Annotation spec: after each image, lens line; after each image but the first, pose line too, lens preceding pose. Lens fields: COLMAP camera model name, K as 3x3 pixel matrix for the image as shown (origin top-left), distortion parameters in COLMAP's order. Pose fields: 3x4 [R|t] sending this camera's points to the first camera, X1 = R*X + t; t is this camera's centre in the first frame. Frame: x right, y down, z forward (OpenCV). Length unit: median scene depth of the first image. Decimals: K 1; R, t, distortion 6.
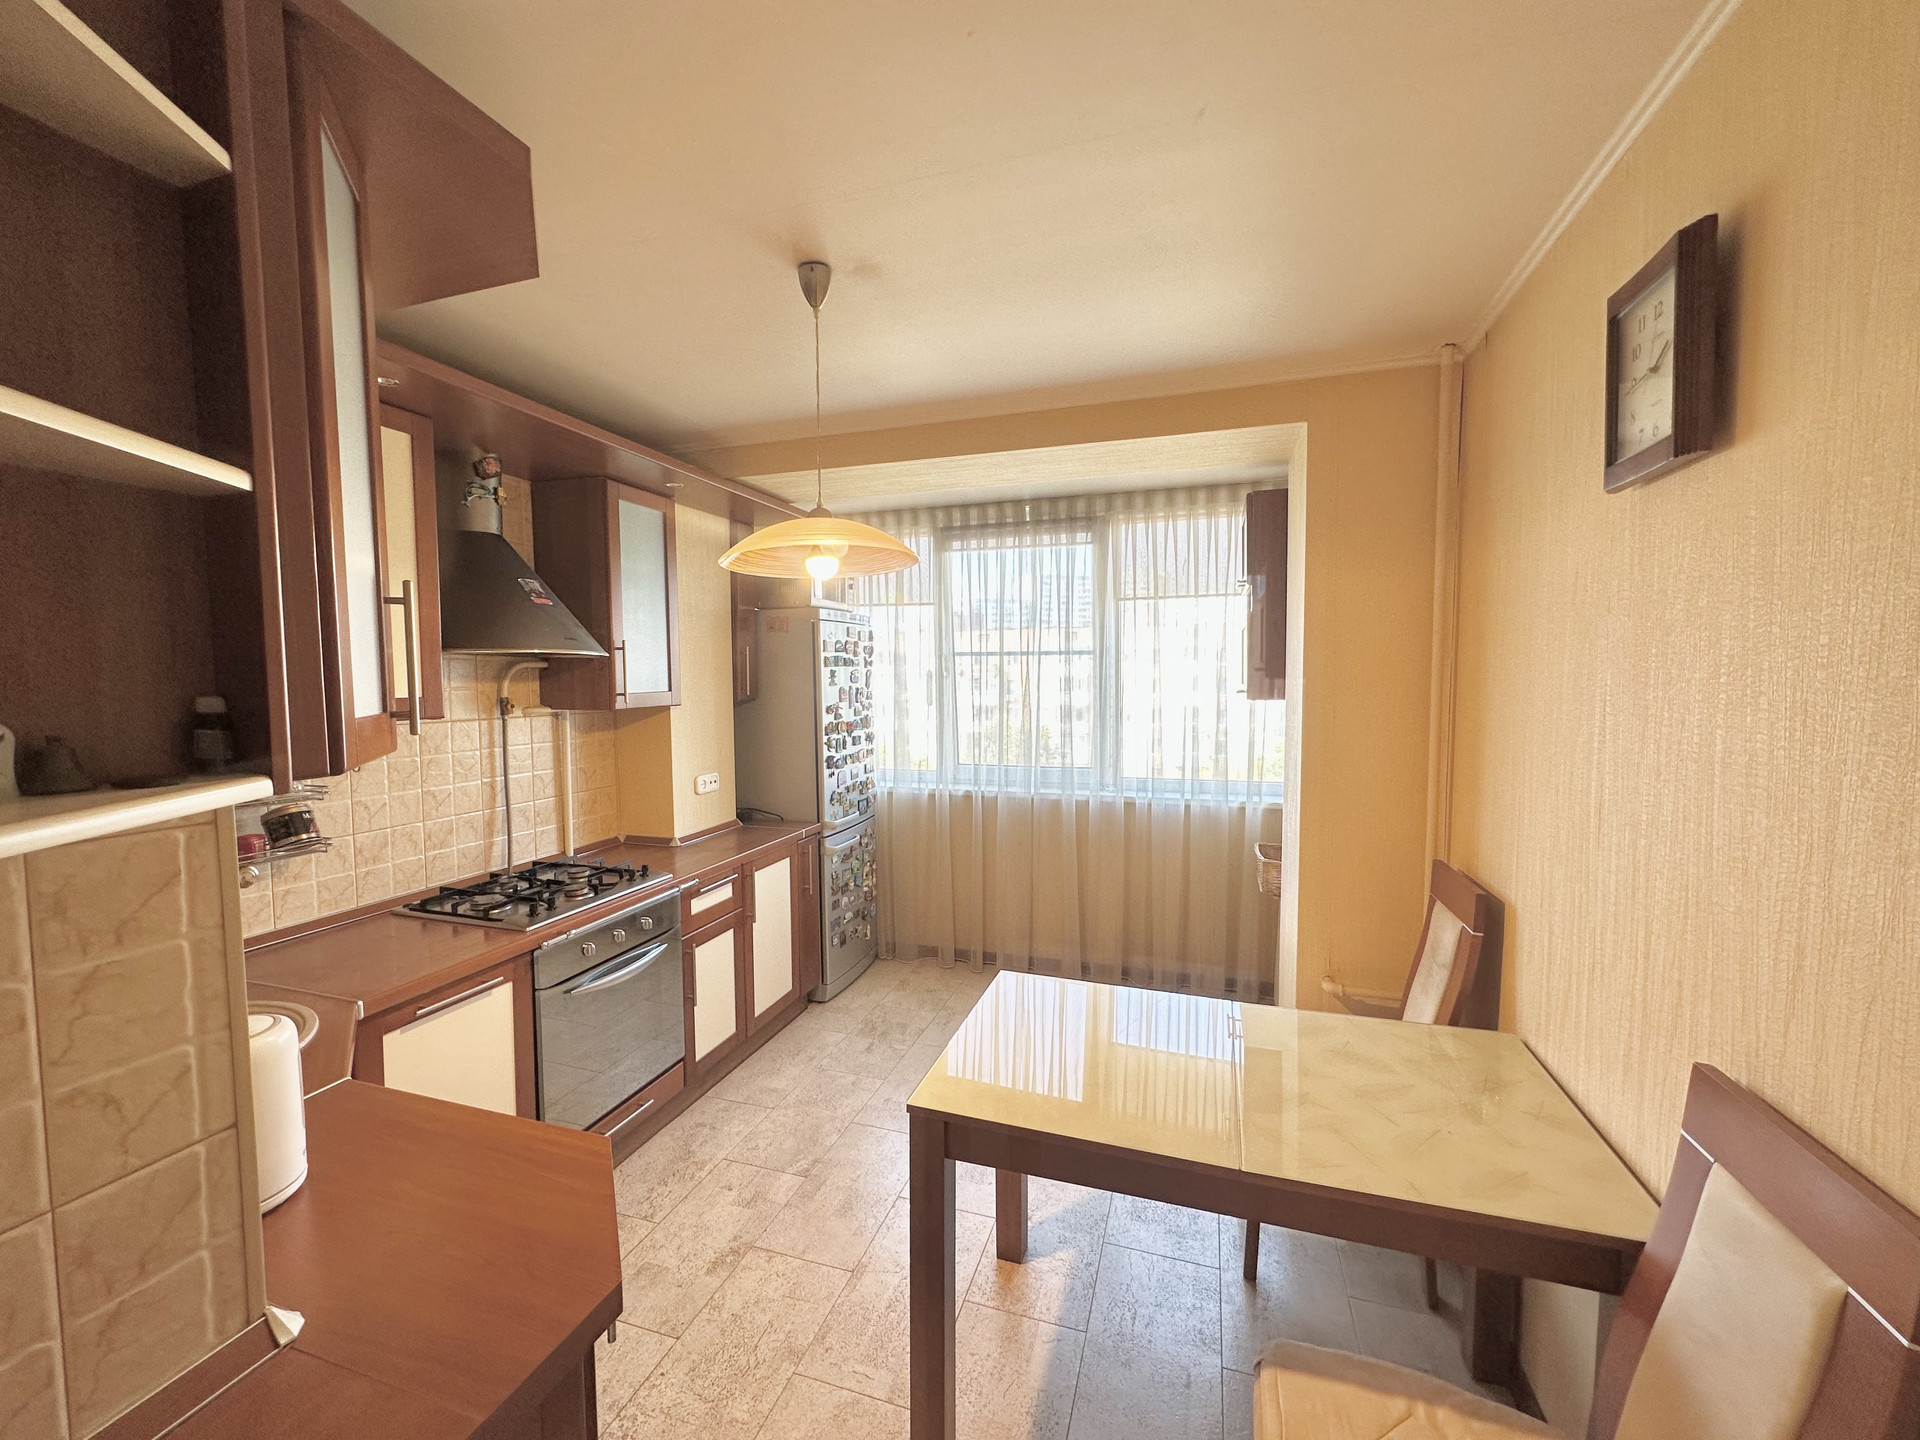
lens RADIAL K [[765.9, 0, 964.4], [0, 765.9, 719.6], [0, 0, 1]] dist [-0.000640, 0.000176]
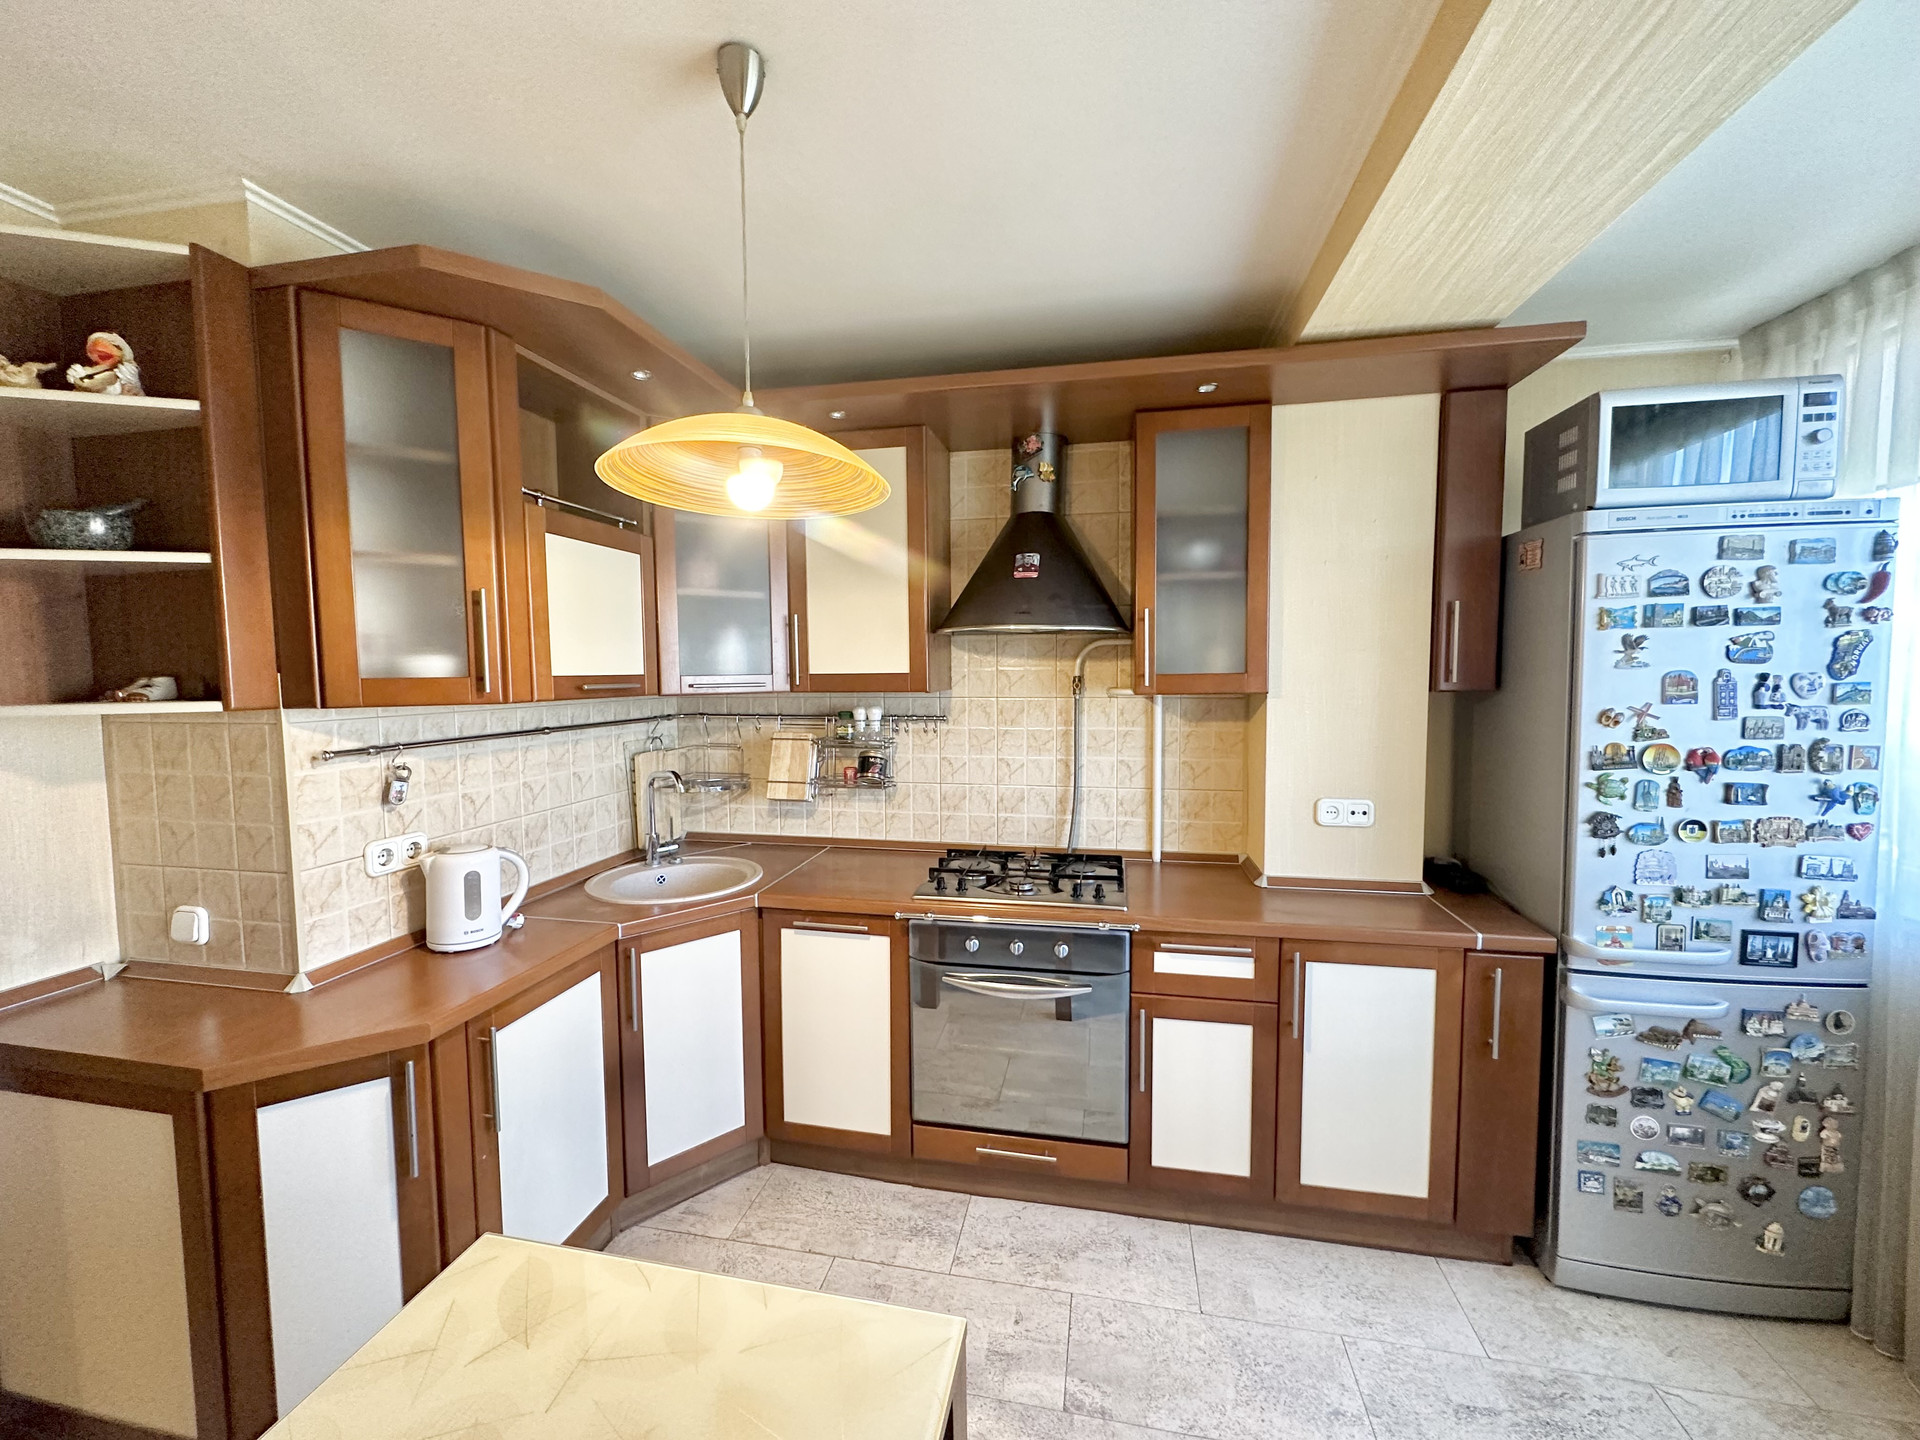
lens RADIAL K [[765.9, 0, 954.1], [0, 765.9, 719.7], [0, 0, 1]] dist [-0.000640, 0.000176]
pose [[0.106034, 0.074020, -0.991604, 0.289856], [-0.052014, 0.996273, 0.068807, -0.026232], [0.993001, 0.044281, 0.109489, 0.594549]]
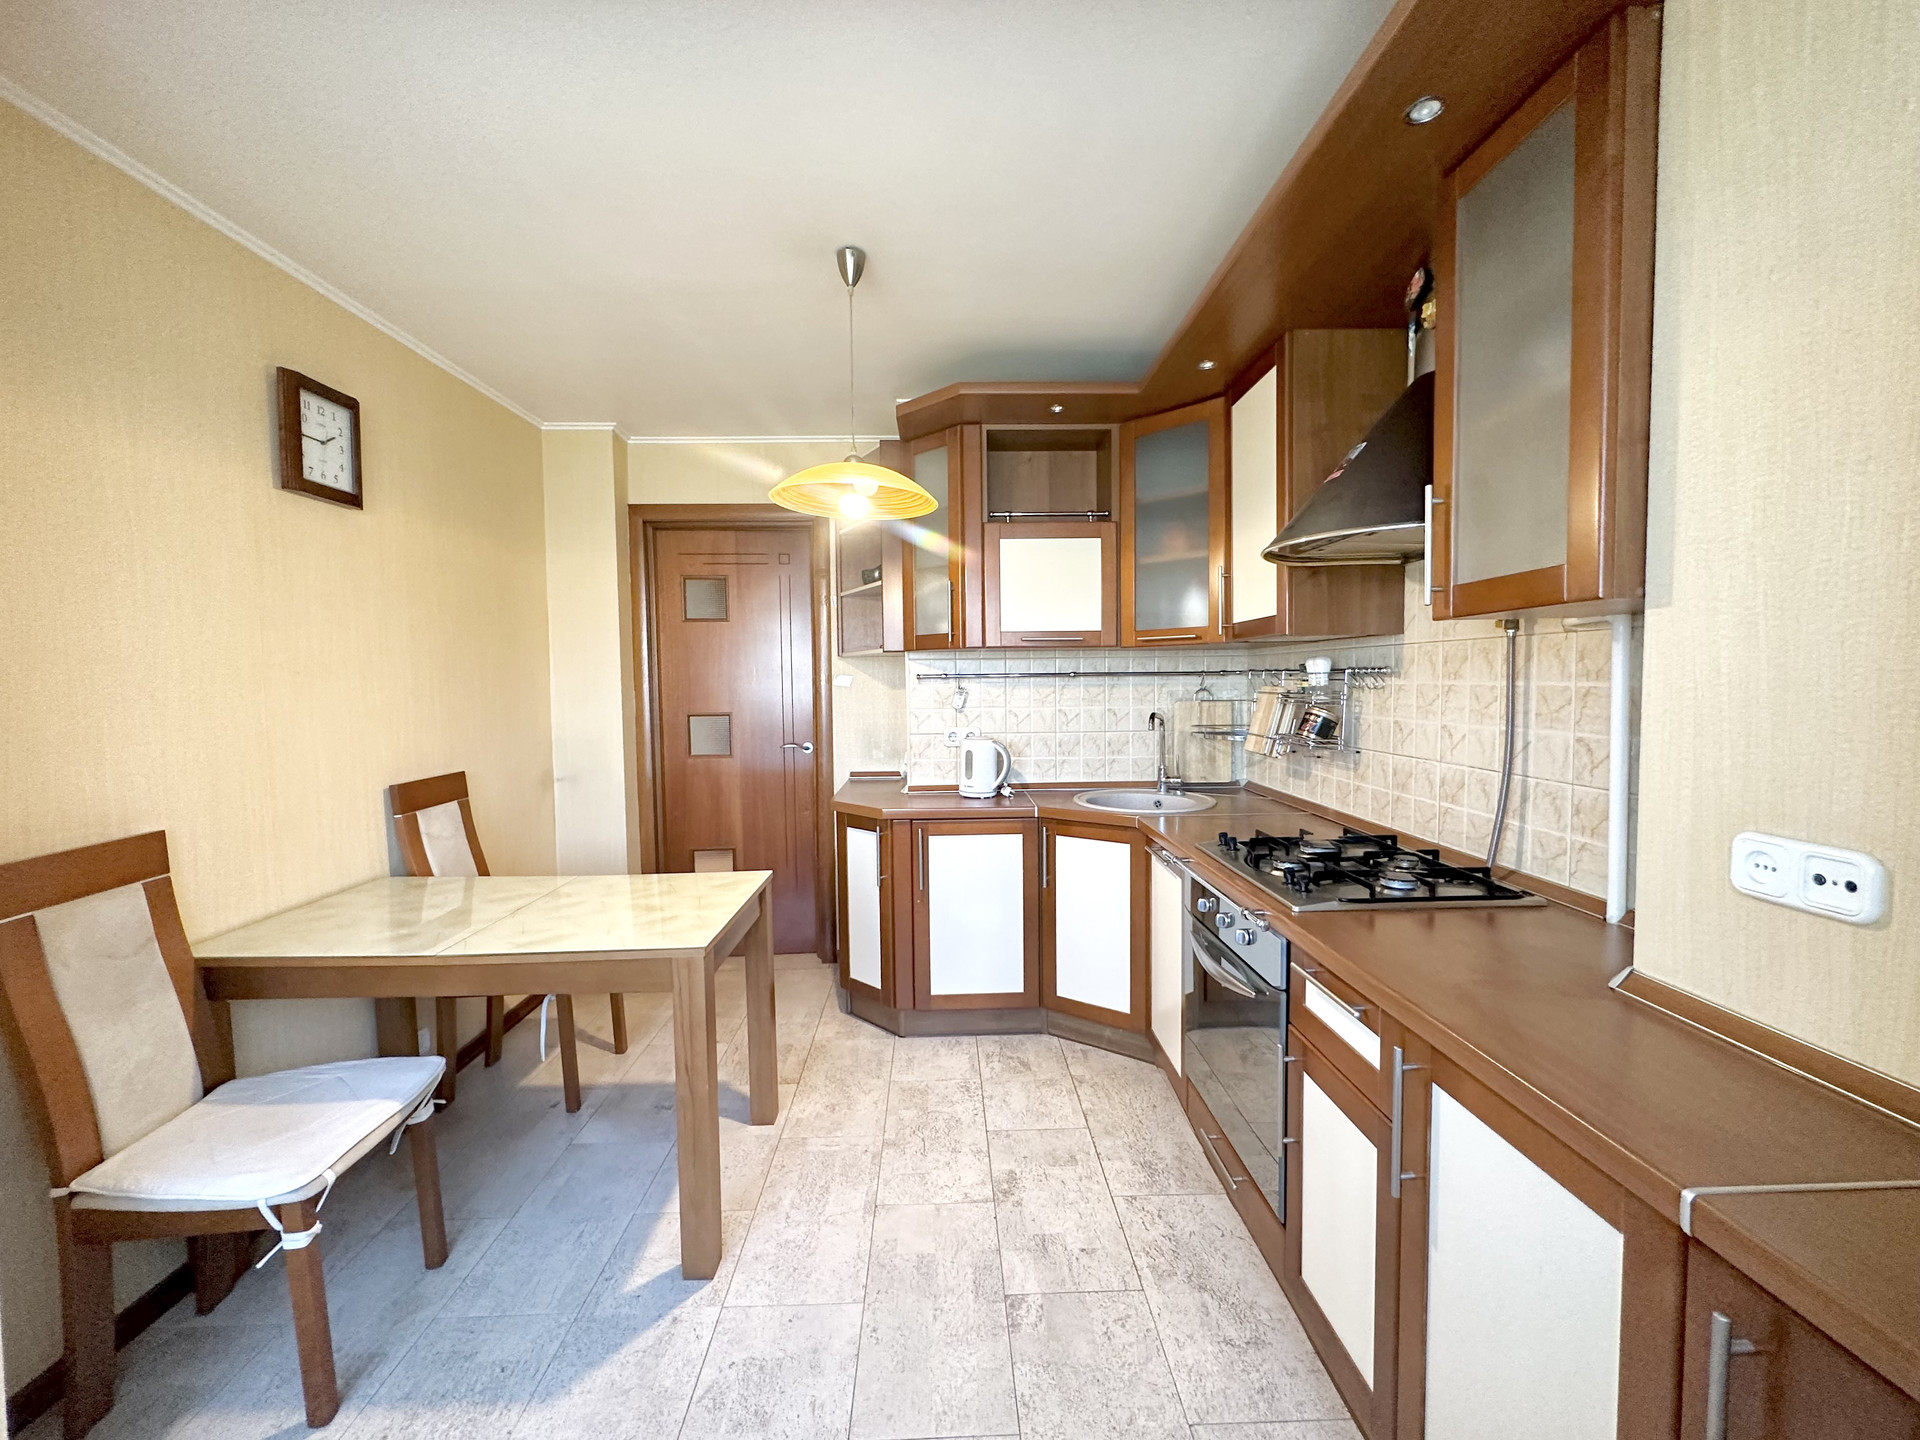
lens RADIAL K [[765.9, 0, 965.5], [0, 765.9, 721.8], [0, 0, 1]] dist [-0.000640, 0.000176]
pose [[-0.940653, 0.037213, -0.337324, 0.032687], [-0.001538, 0.993492, 0.113891, -0.001132], [0.339367, 0.107651, -0.934474, 1.166557]]
